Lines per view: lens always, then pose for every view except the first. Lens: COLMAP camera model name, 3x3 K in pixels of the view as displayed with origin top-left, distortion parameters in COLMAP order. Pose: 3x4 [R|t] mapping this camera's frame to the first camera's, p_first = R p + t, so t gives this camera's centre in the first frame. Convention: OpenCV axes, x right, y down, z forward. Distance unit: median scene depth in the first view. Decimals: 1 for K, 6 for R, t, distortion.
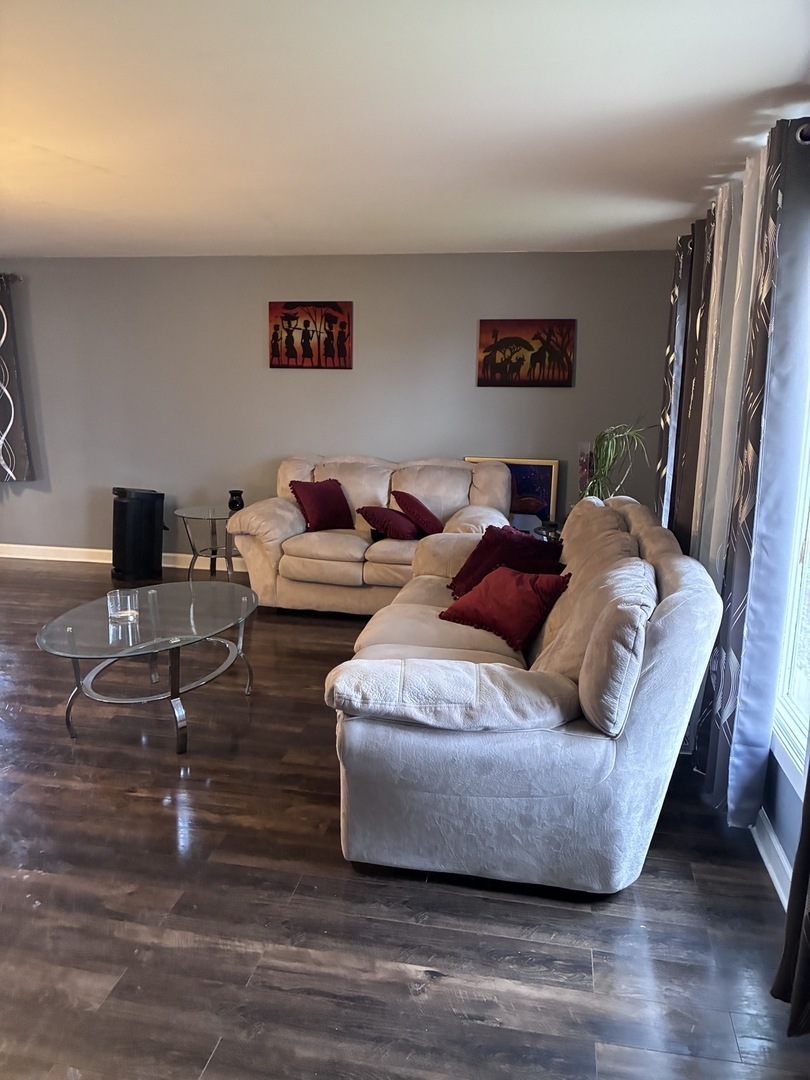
lens RADIAL K [[818.3, 0, 398.0], [0, 818.3, 543.4], [0, 0, 1]] dist [0.041018, -0.063713]
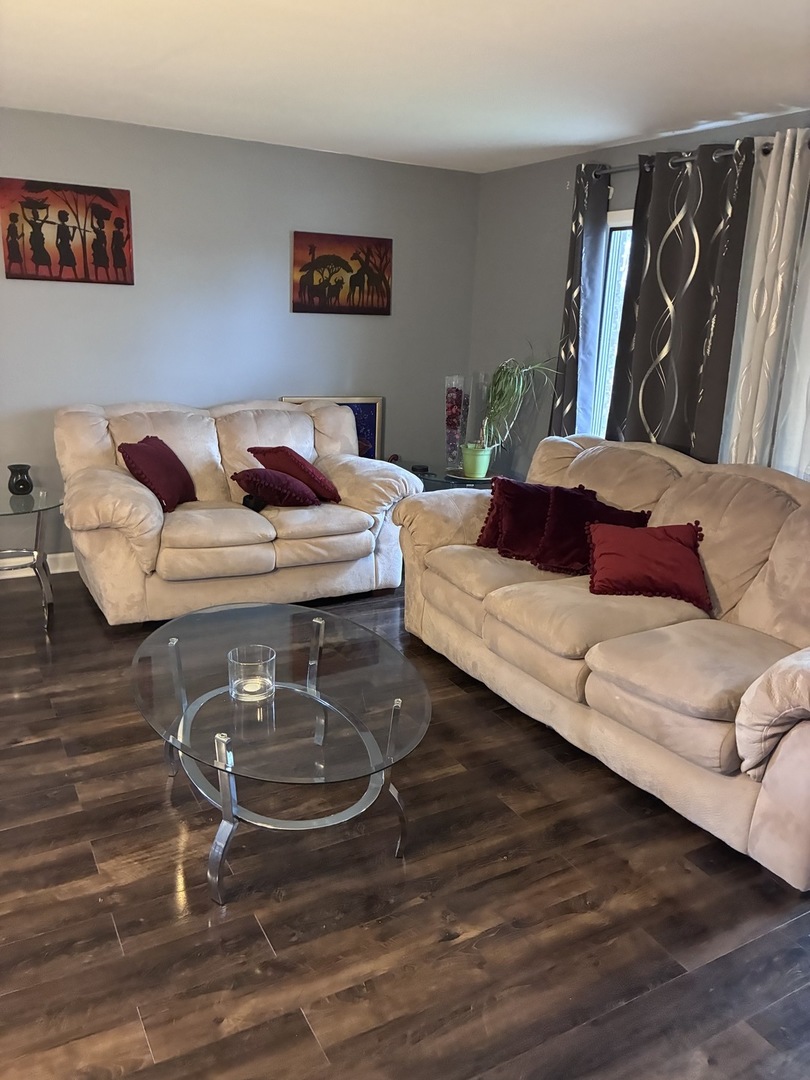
lens RADIAL K [[818.3, 0, 403.9], [0, 818.3, 536.9], [0, 0, 1]] dist [0.041018, -0.063713]
pose [[0.760855, -0.156961, 0.629653, -0.390378], [0.100199, 0.987086, 0.124985, -0.059129], [-0.641140, -0.032005, 0.766756, 0.278873]]
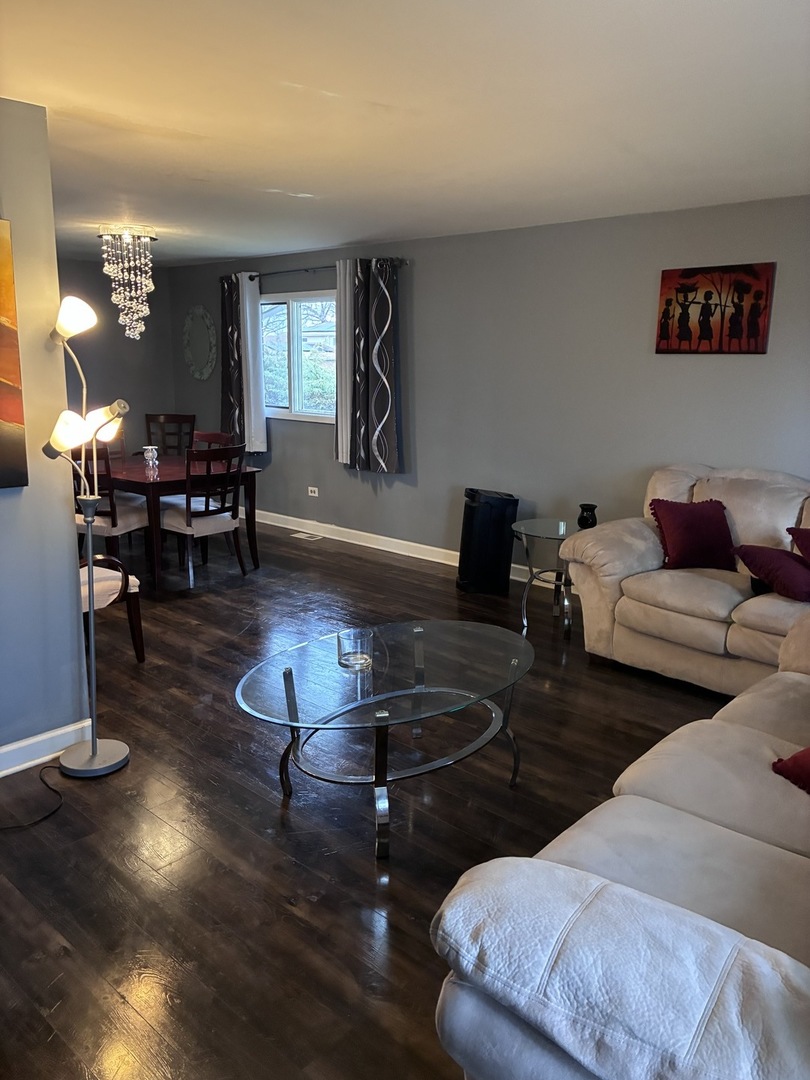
lens RADIAL K [[818.3, 0, 396.7], [0, 818.3, 530.2], [0, 0, 1]] dist [0.041018, -0.063713]
pose [[0.846792, 0.103580, -0.521742, 0.069355], [-0.103222, 0.994210, 0.029847, -0.043720], [0.521812, 0.028581, 0.852581, 0.204059]]
